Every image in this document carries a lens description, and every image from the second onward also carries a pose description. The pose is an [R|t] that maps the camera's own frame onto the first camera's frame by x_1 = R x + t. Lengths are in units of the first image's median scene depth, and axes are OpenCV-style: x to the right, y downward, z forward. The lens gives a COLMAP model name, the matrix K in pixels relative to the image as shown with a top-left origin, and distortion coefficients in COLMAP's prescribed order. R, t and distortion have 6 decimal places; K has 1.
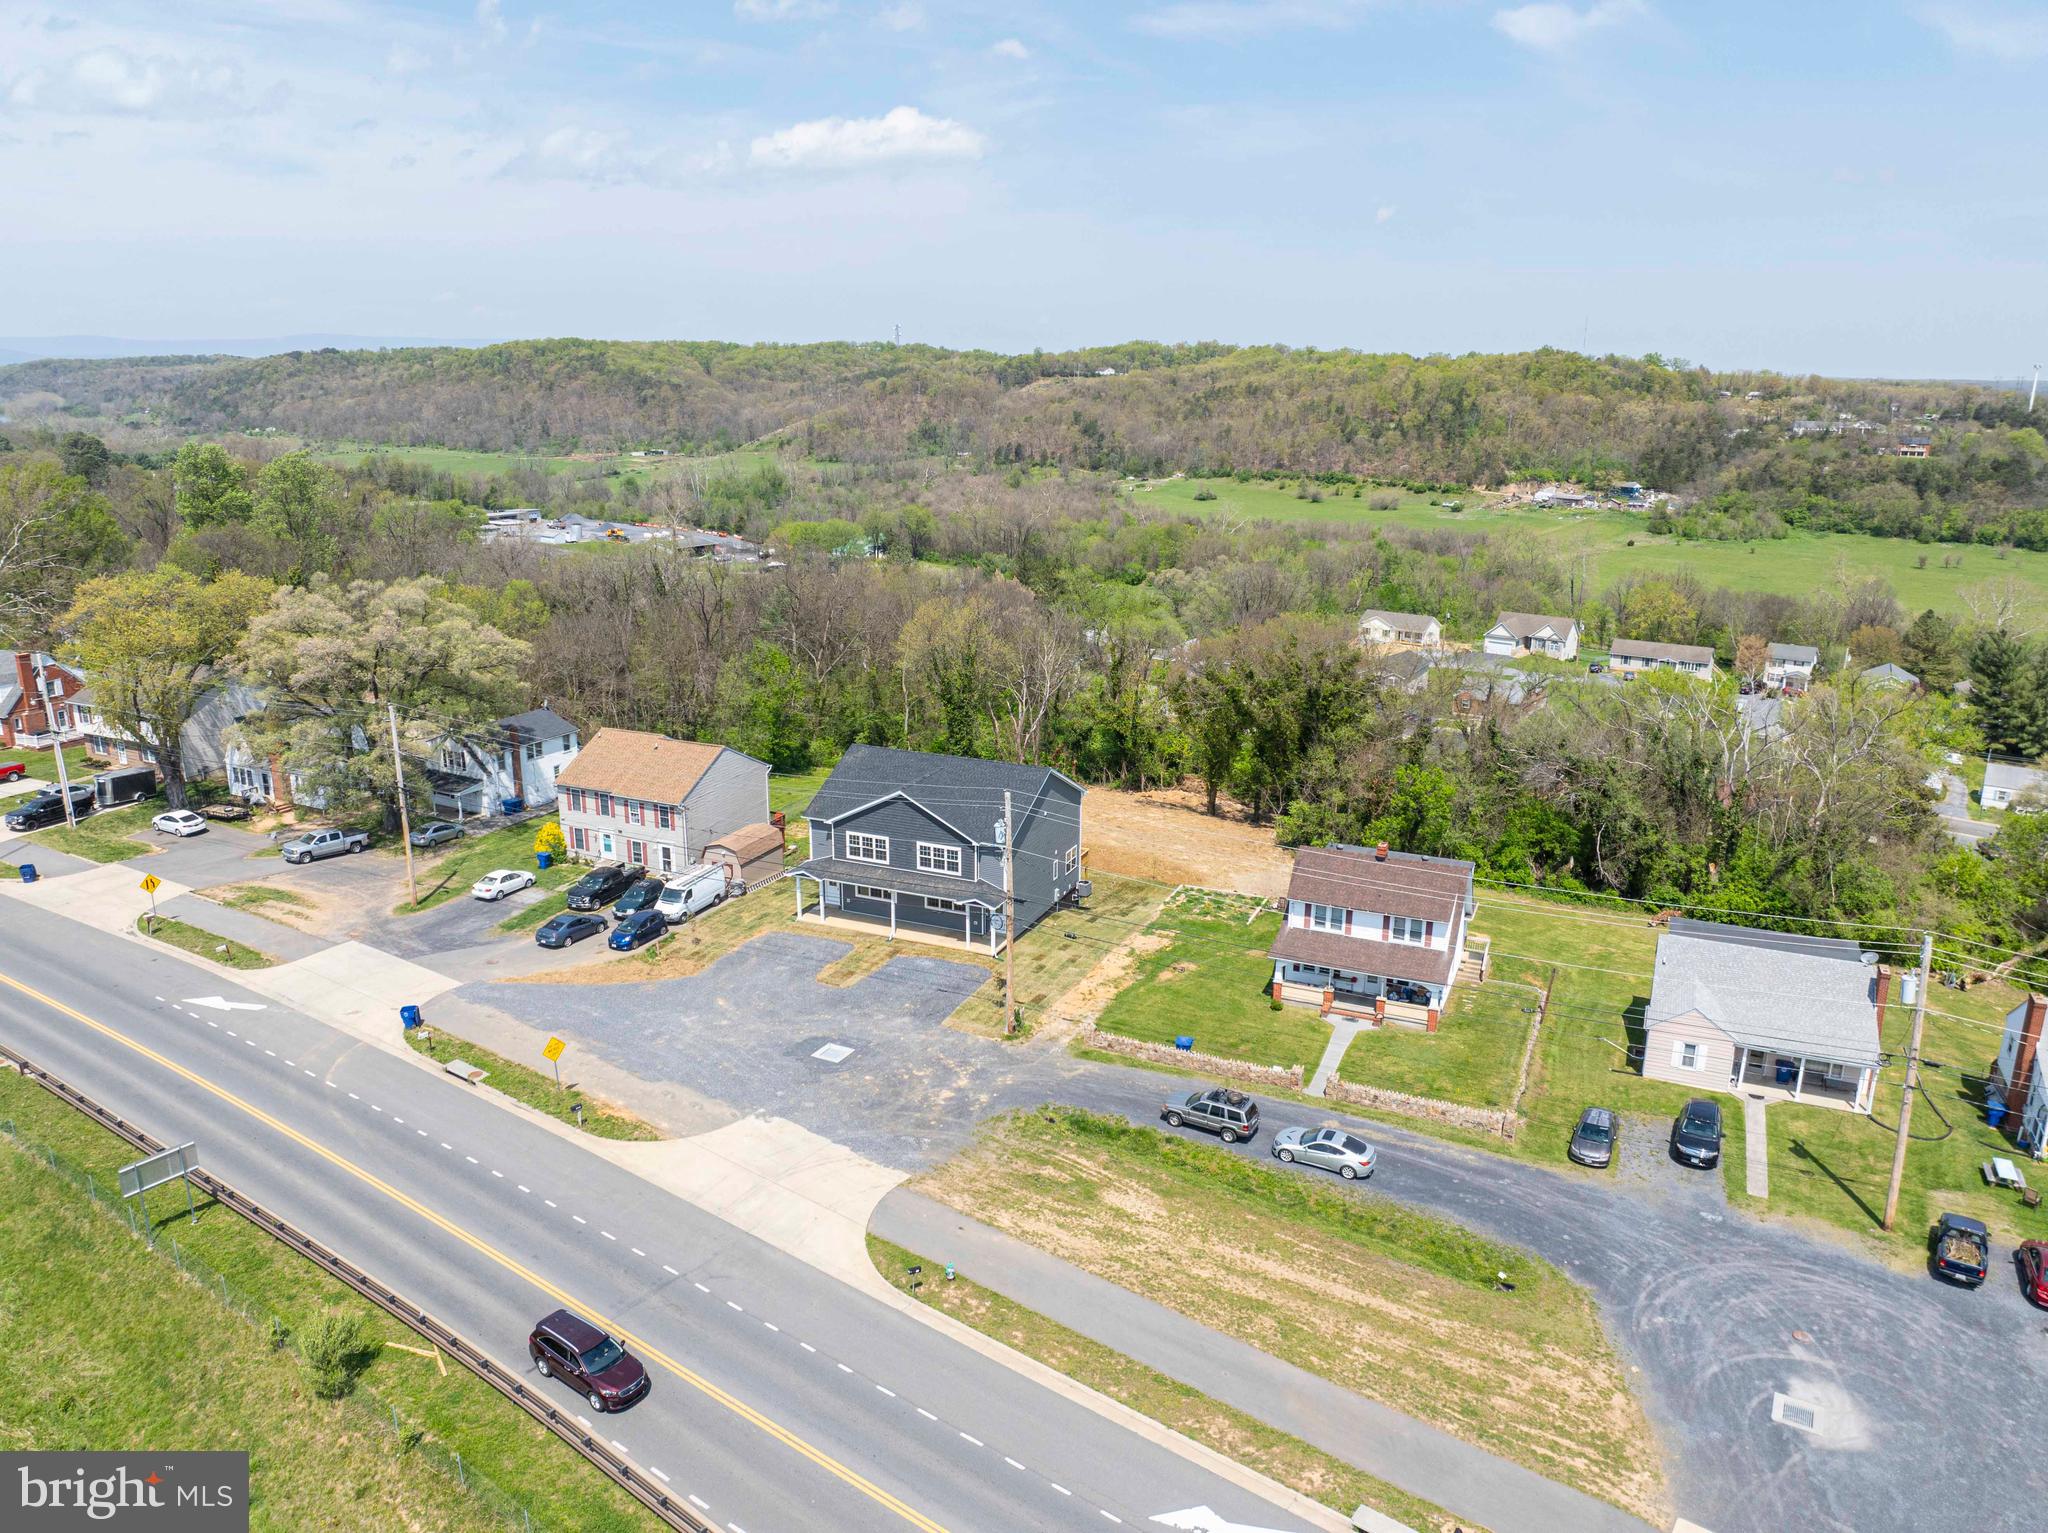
lens RADIAL K [[1440.2, 0, 1035.9], [0, 1440.2, 749.9], [0, 0, 1]] dist [-0.044082, 0.011837]
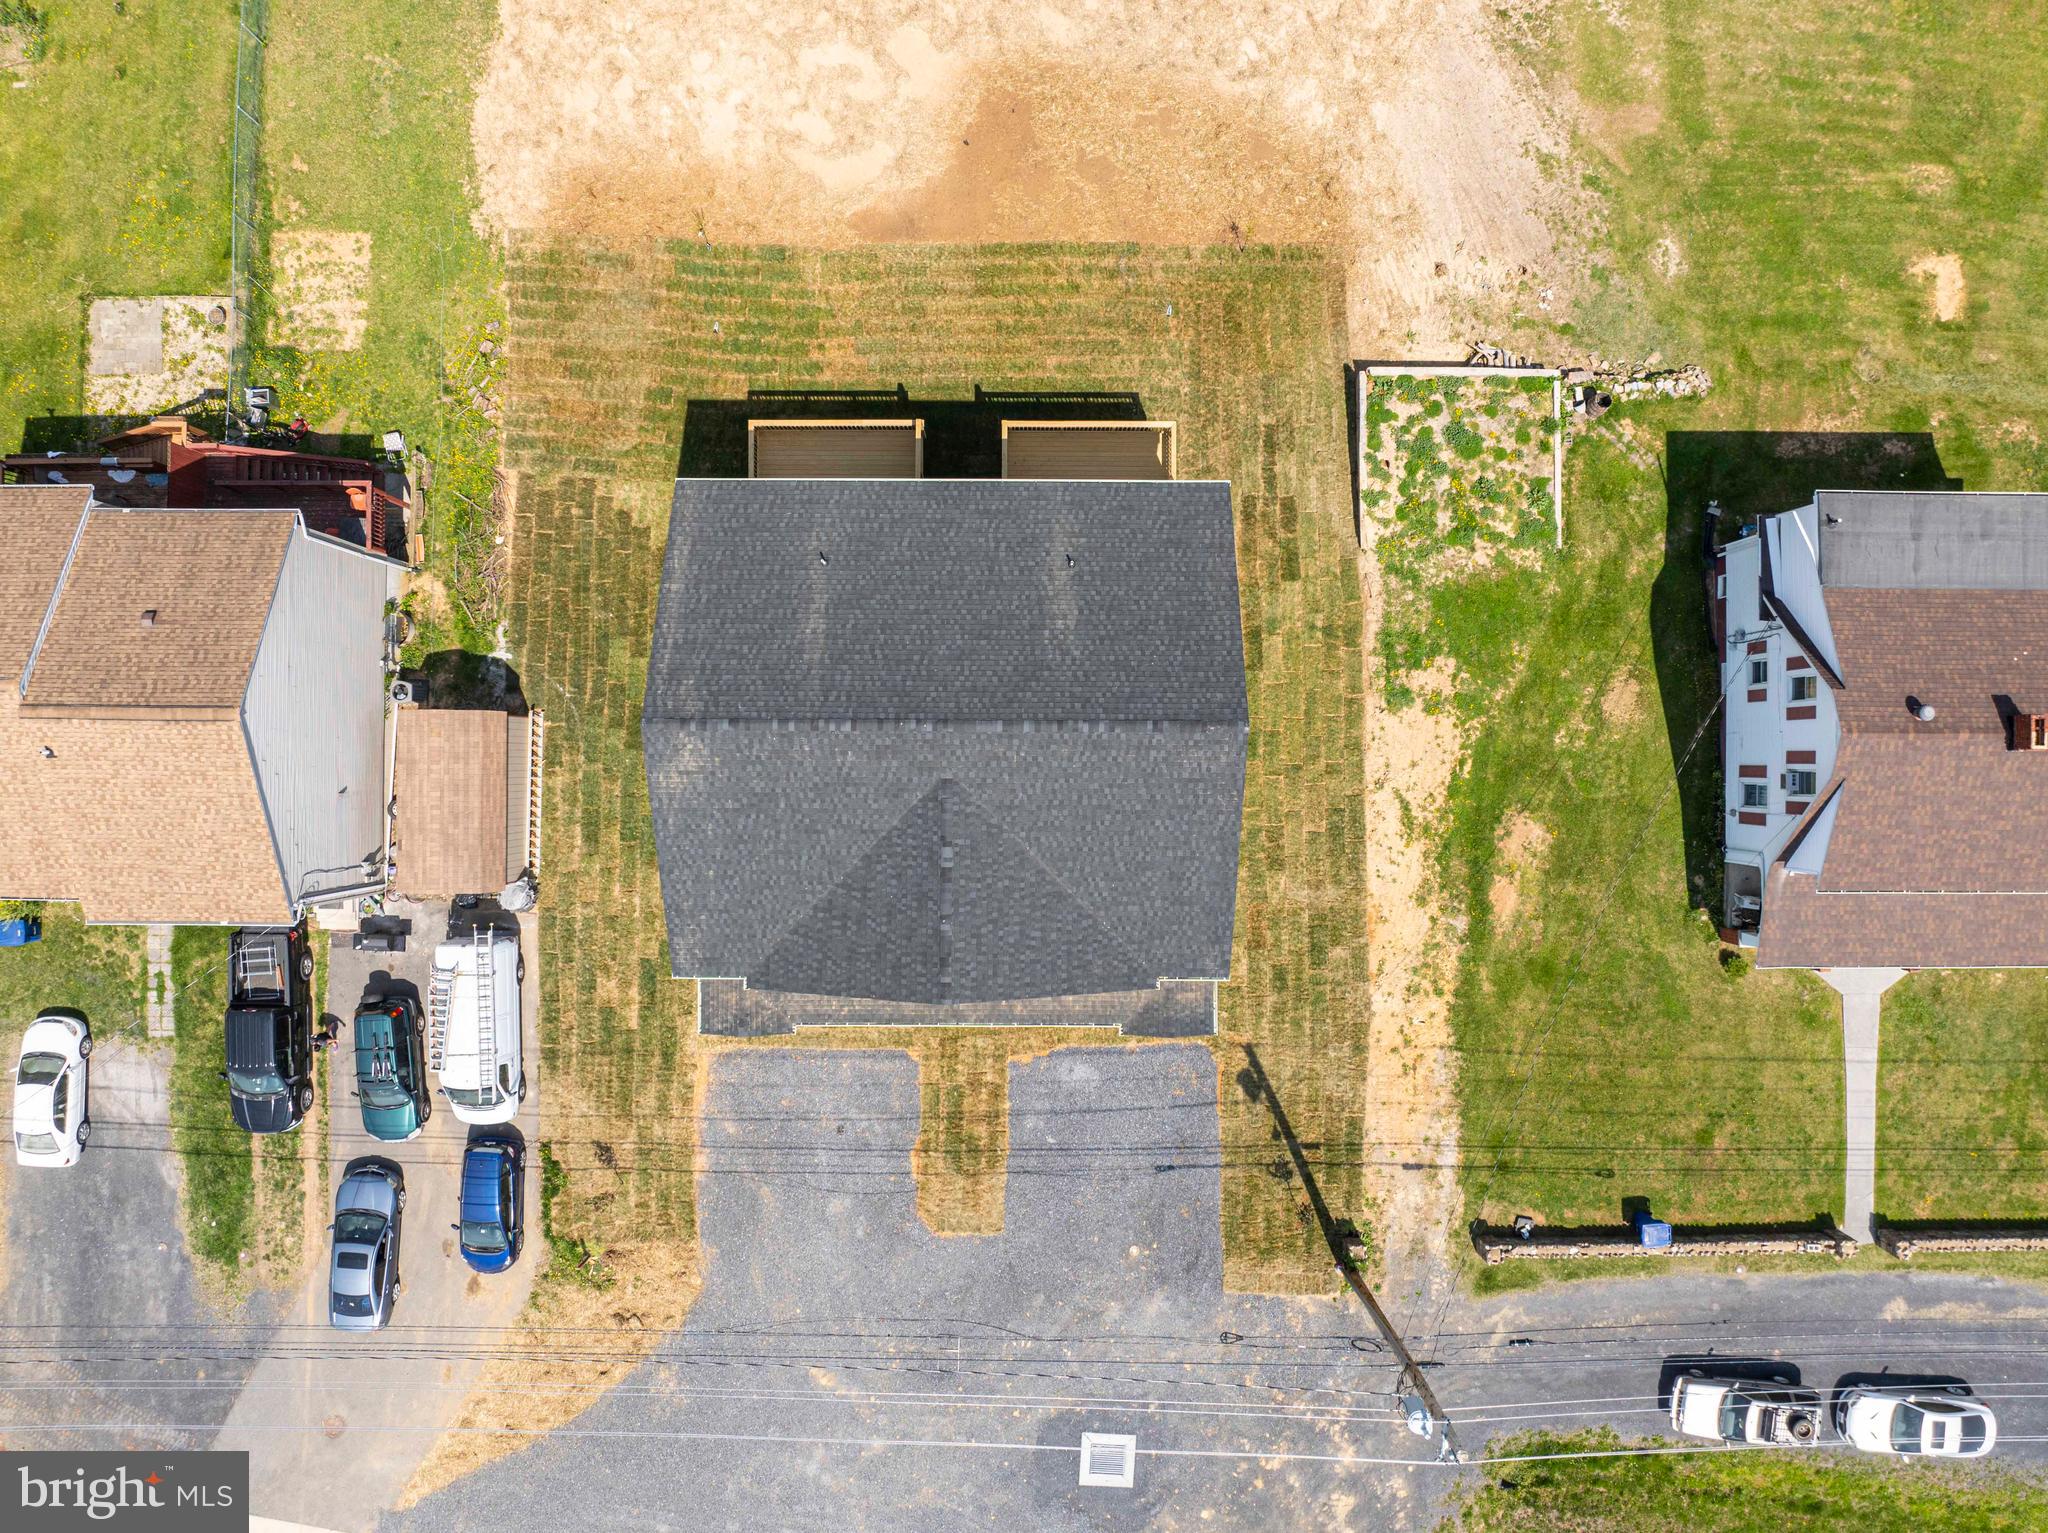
lens RADIAL K [[1440.2, 0, 1030.4], [0, 1440.2, 758.1], [0, 0, 1]] dist [-0.044082, 0.011837]
pose [[0.918868, -0.394543, -0.004178, -0.039312], [0.104286, 0.232638, 0.966956, -0.323429], [-0.380534, -0.888941, 0.254909, 0.833809]]
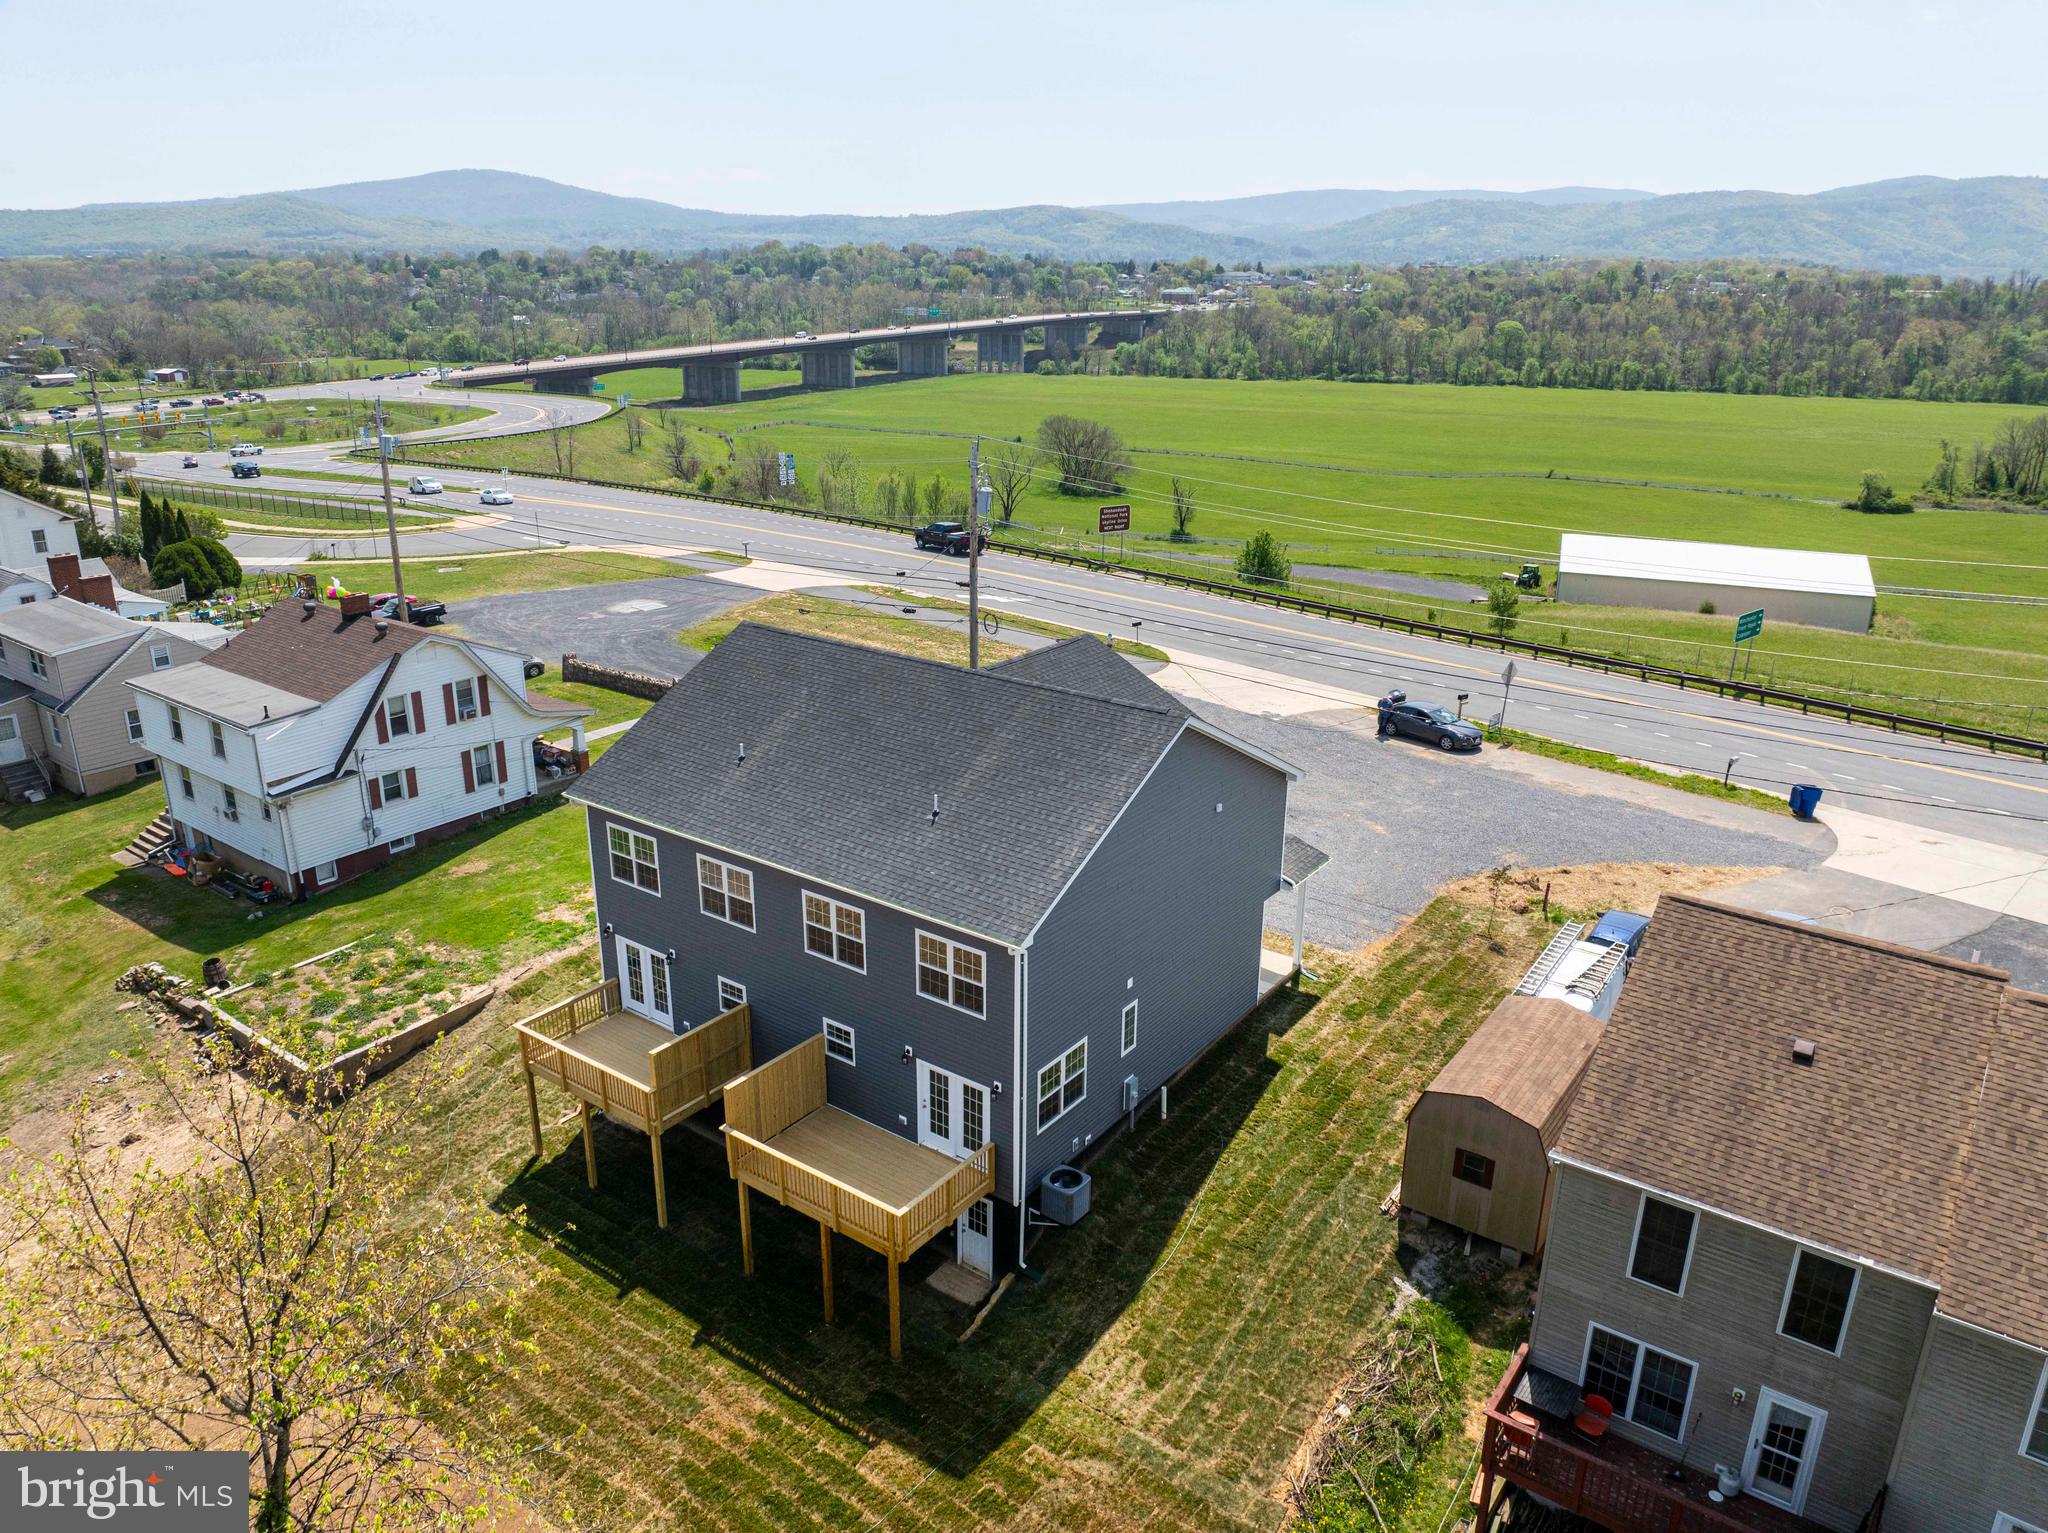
lens RADIAL K [[1440.2, 0, 1034.6], [0, 1440.2, 756.3], [0, 0, 1]] dist [-0.044082, 0.011837]
pose [[-0.976828, -0.084540, 0.196620, -0.153508], [0.039143, 0.832616, 0.552465, -0.177366], [-0.210414, 0.547360, -0.810014, 1.239469]]
